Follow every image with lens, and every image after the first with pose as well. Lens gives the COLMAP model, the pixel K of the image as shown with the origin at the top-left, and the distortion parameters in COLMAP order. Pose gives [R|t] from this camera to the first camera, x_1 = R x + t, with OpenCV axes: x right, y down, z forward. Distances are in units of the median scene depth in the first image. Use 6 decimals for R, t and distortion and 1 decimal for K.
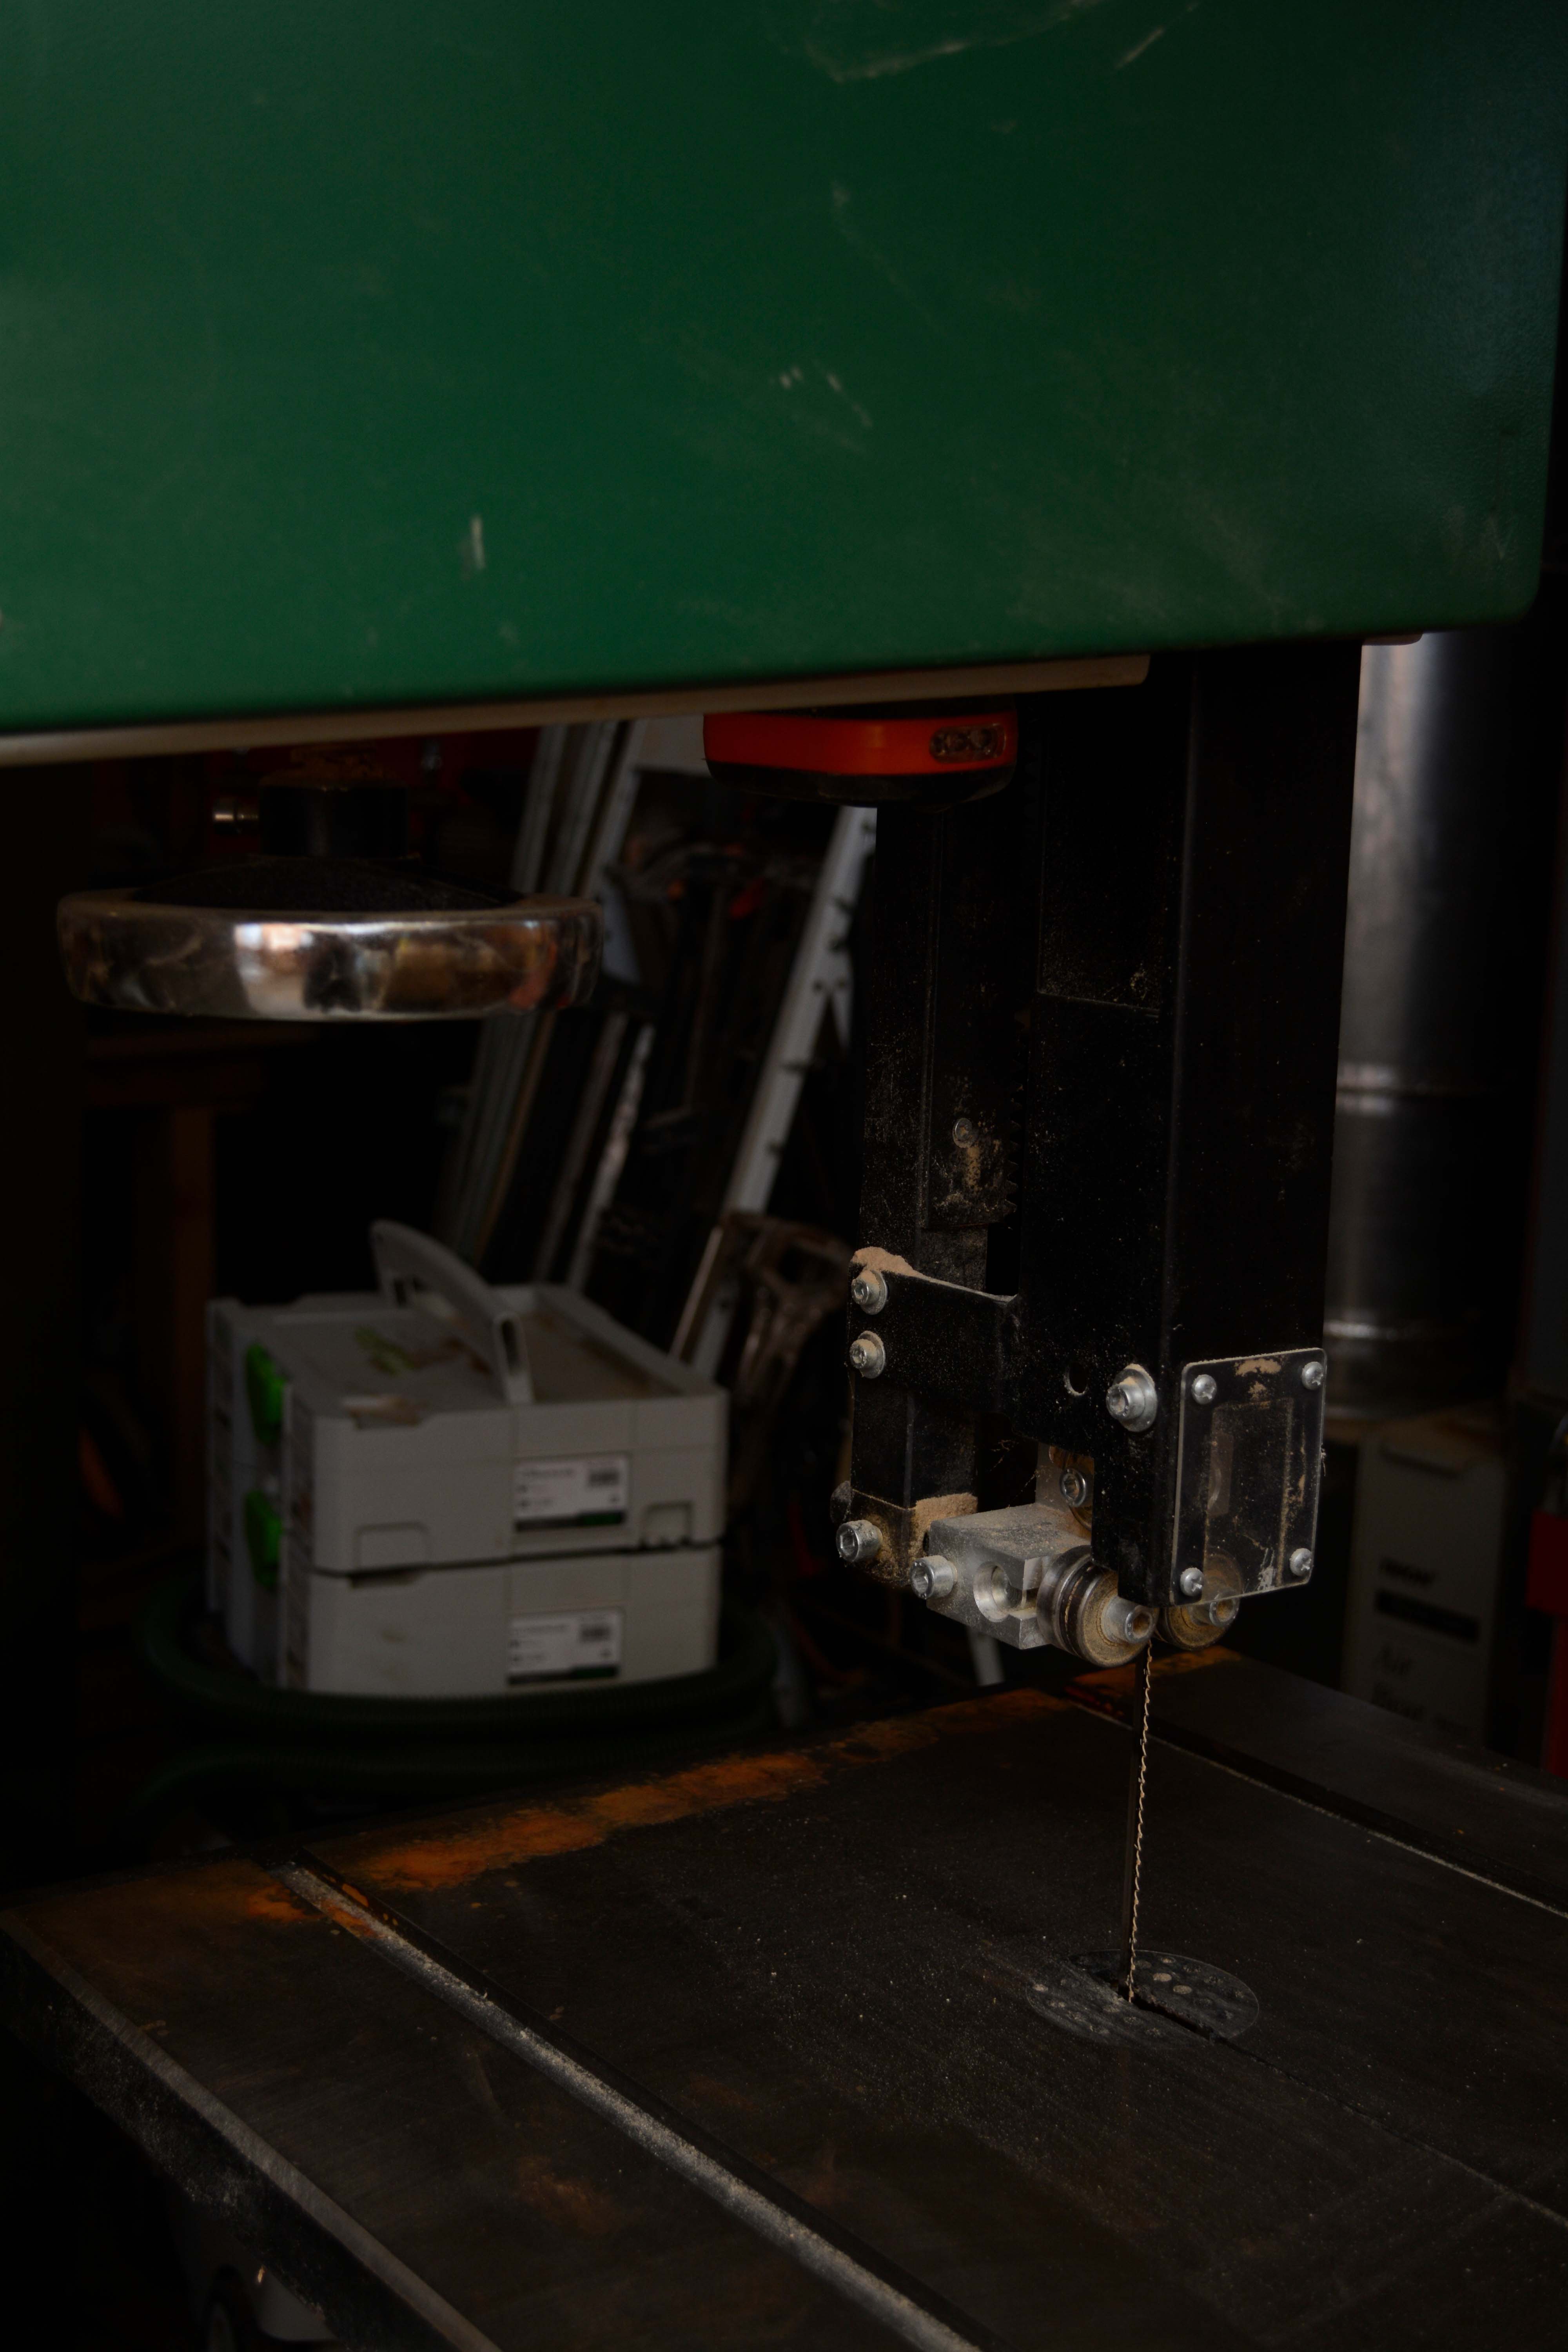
lens RADIAL K [[3032.9, 0, 773.9], [0, 3032.9, 1200.1], [0, 0, 1]] dist [-0.038631, 0.000000]
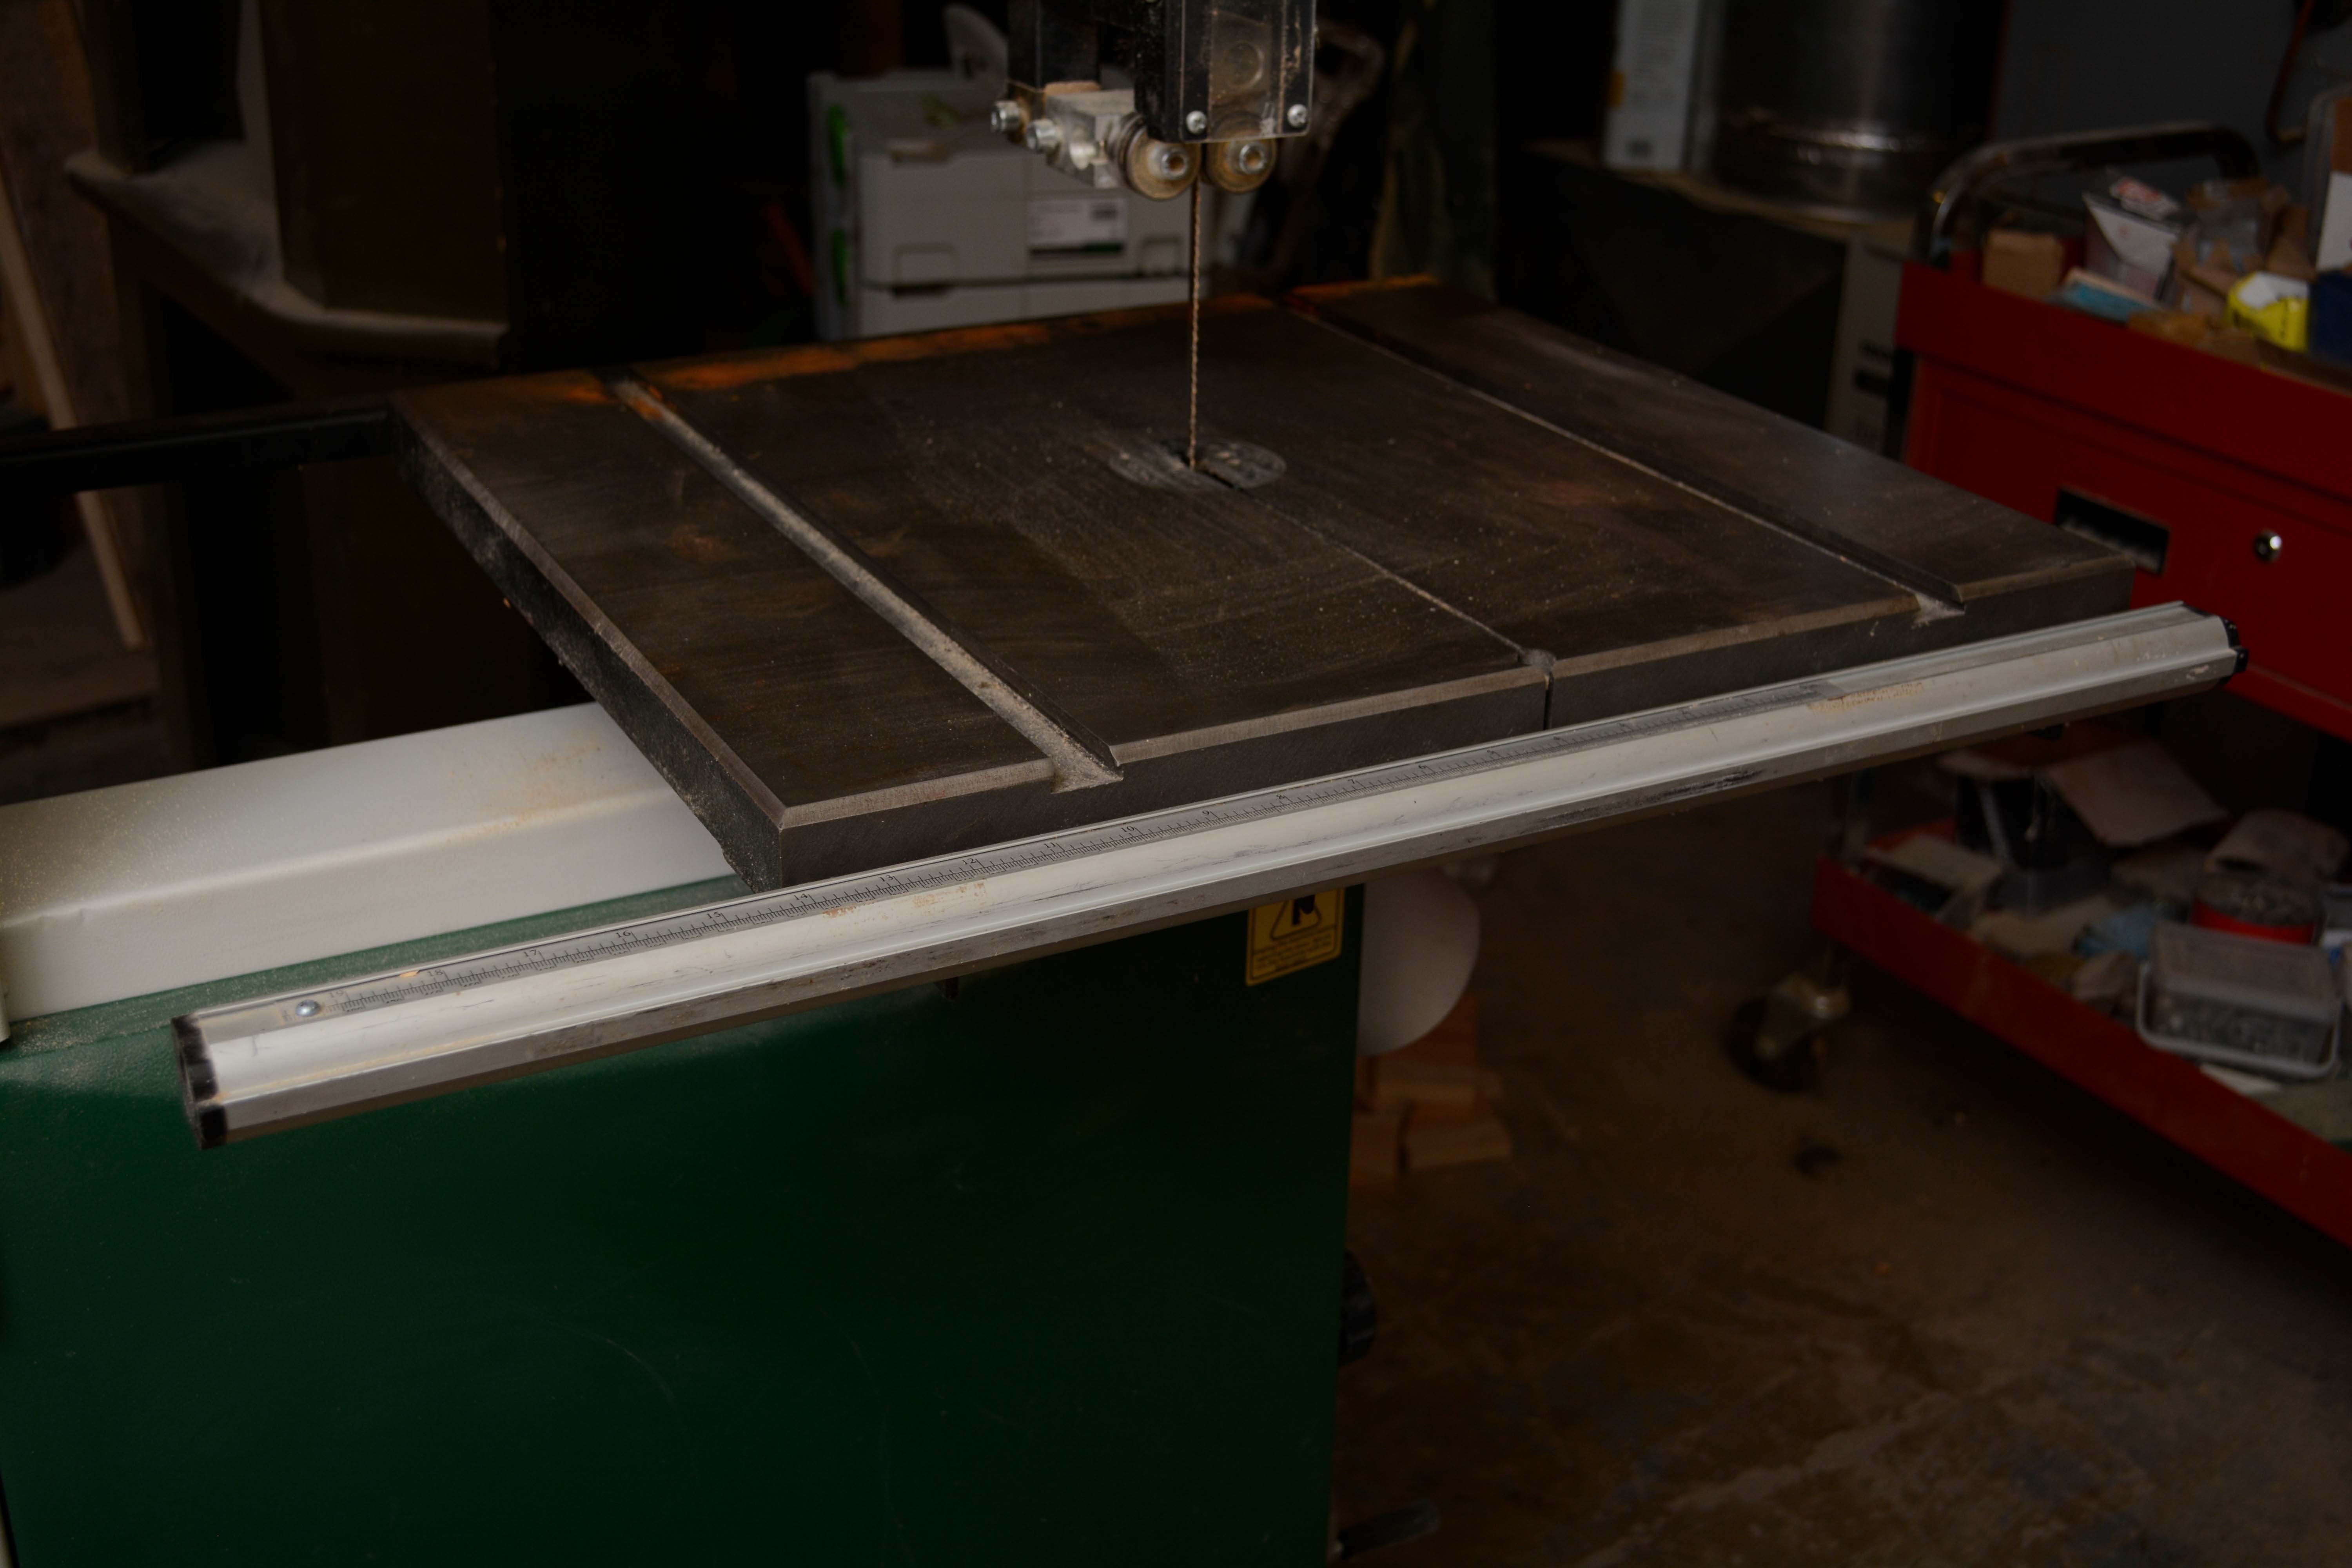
lens RADIAL K [[2692.3, 0, 1155.9], [0, 2692.3, 773.7], [0, 0, 1]] dist [-0.042326, 0.000000]
pose [[0.990674, 0.042762, -0.129367, 0.267395], [-0.009620, 0.969057, 0.246649, 0.106717], [0.135911, -0.243104, 0.960431, -0.171805]]
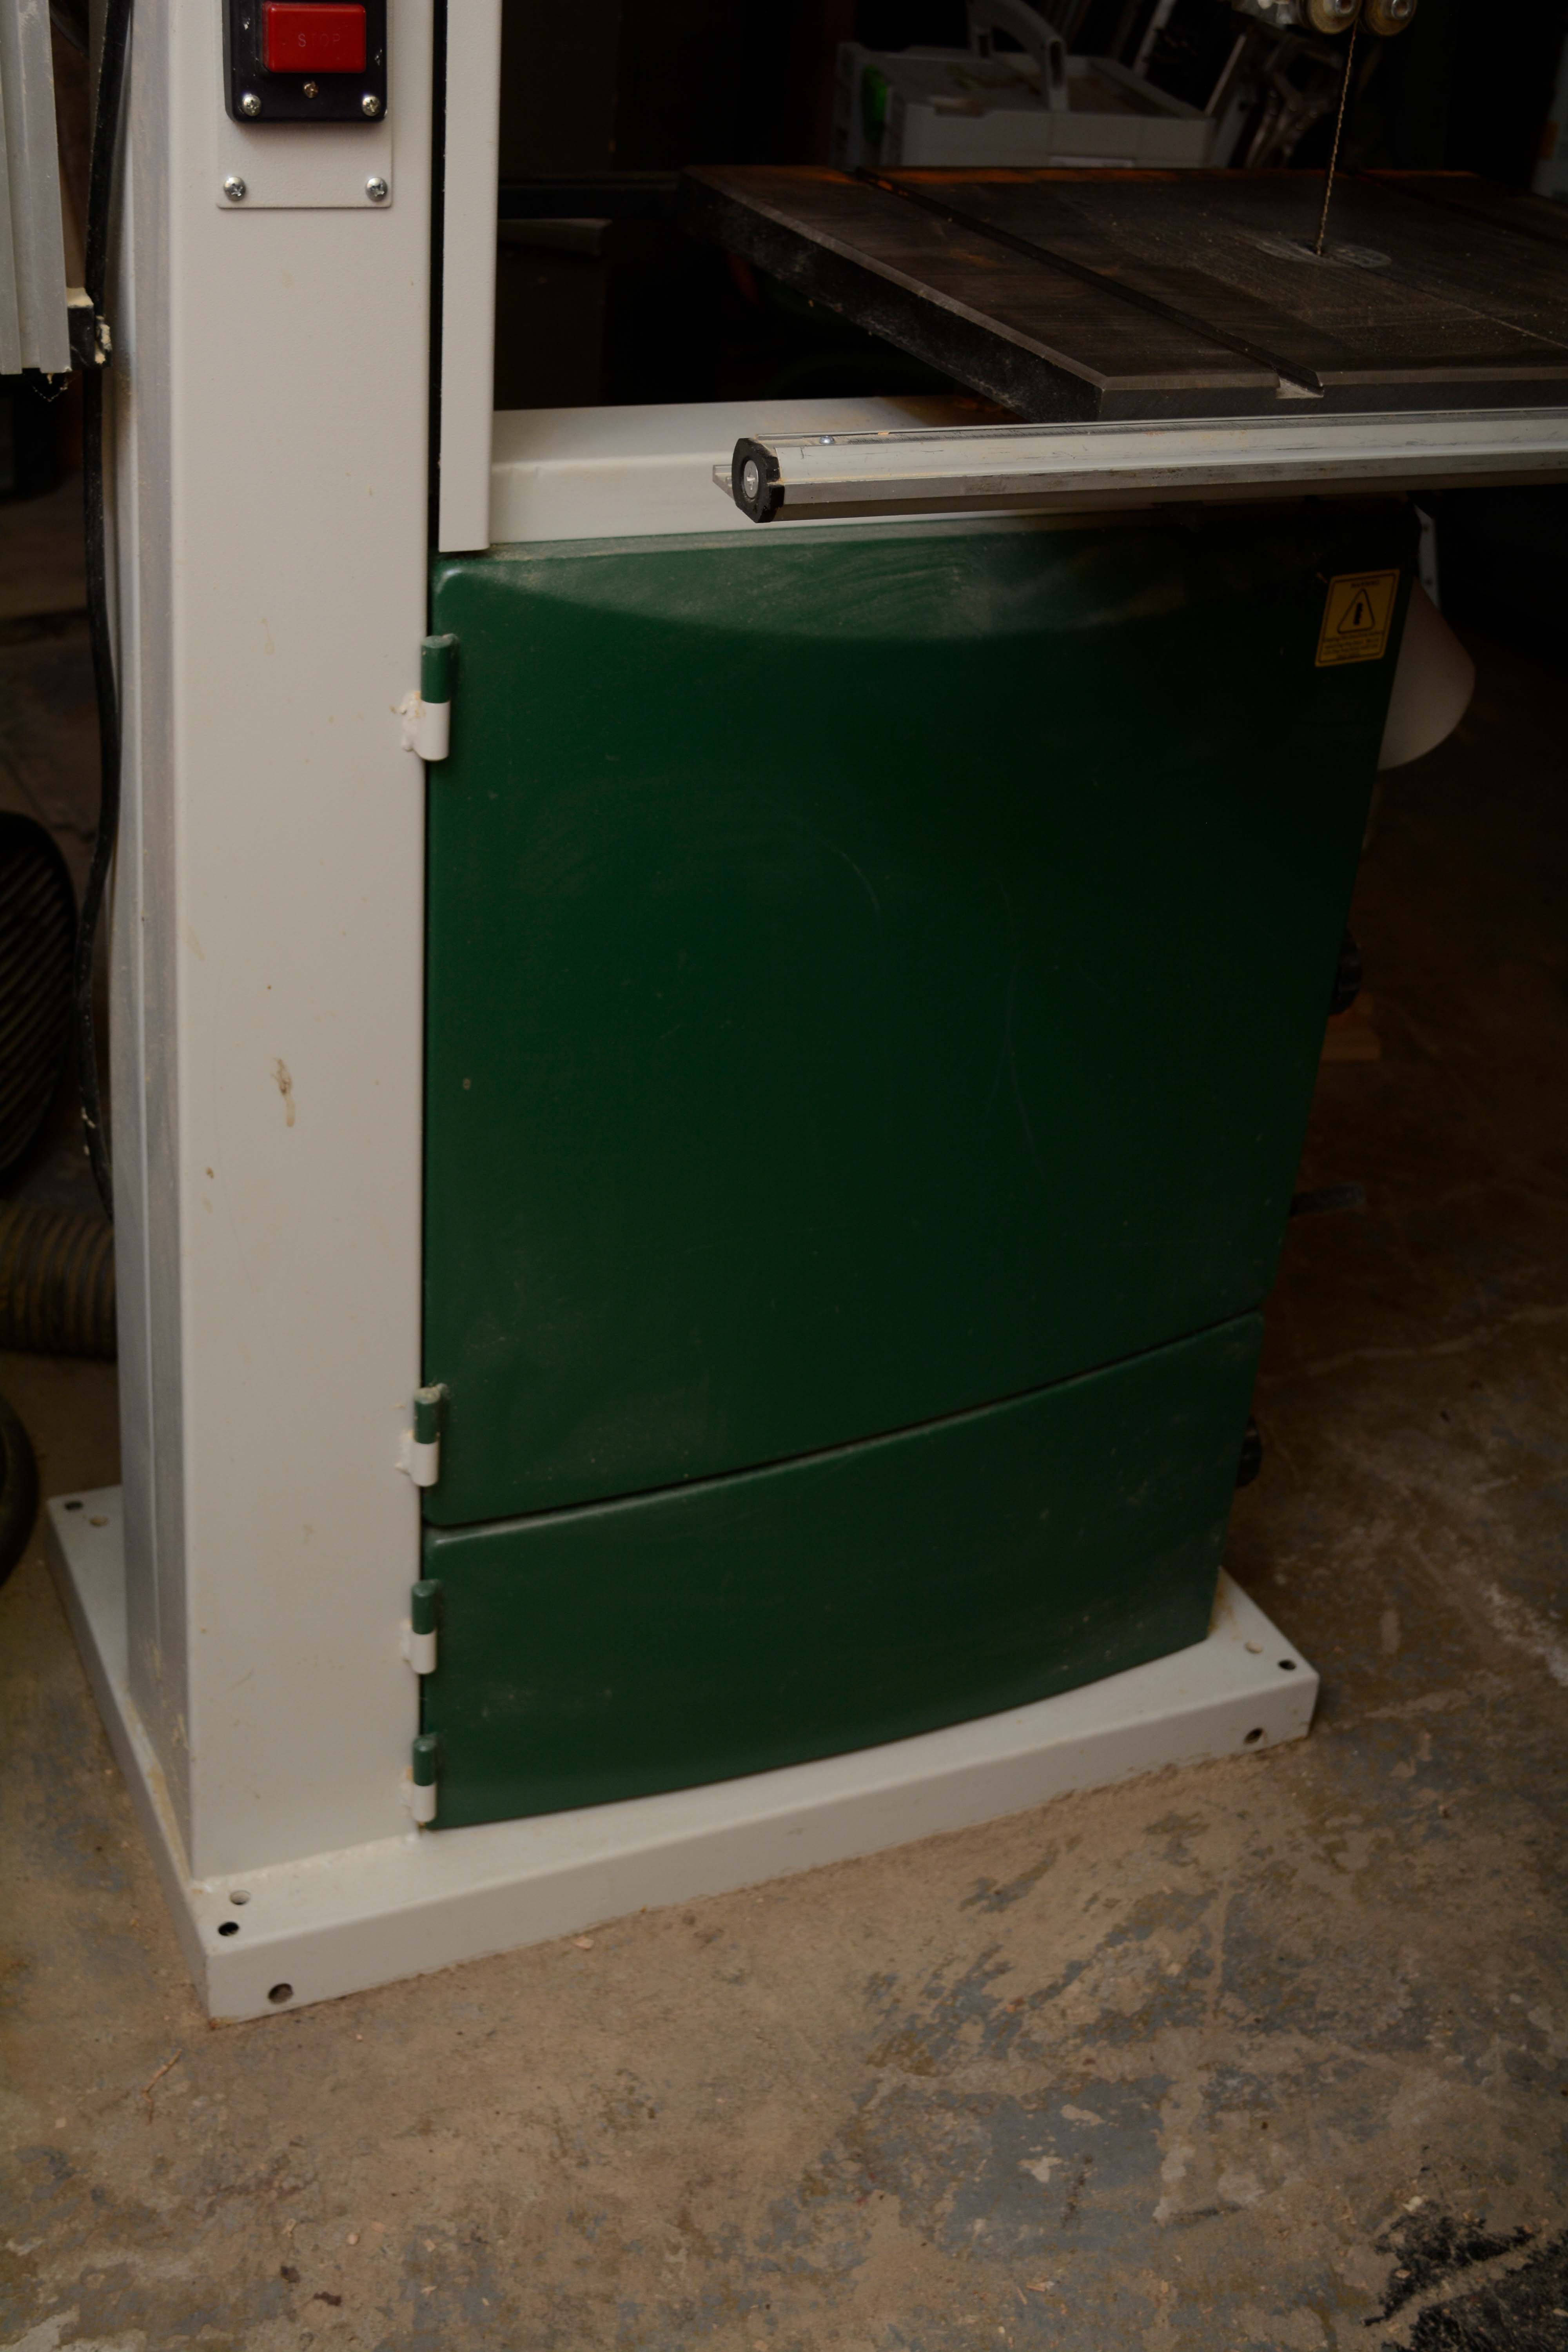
lens RADIAL K [[2692.3, 0, 760.2], [0, 2692.3, 1180.4], [0, 0, 1]] dist [-0.042326, 0.000000]
pose [[0.973493, 0.145287, -0.176641, 0.158301], [-0.076004, 0.933929, 0.349286, 0.254960], [0.215717, -0.326602, 0.920216, -0.664129]]
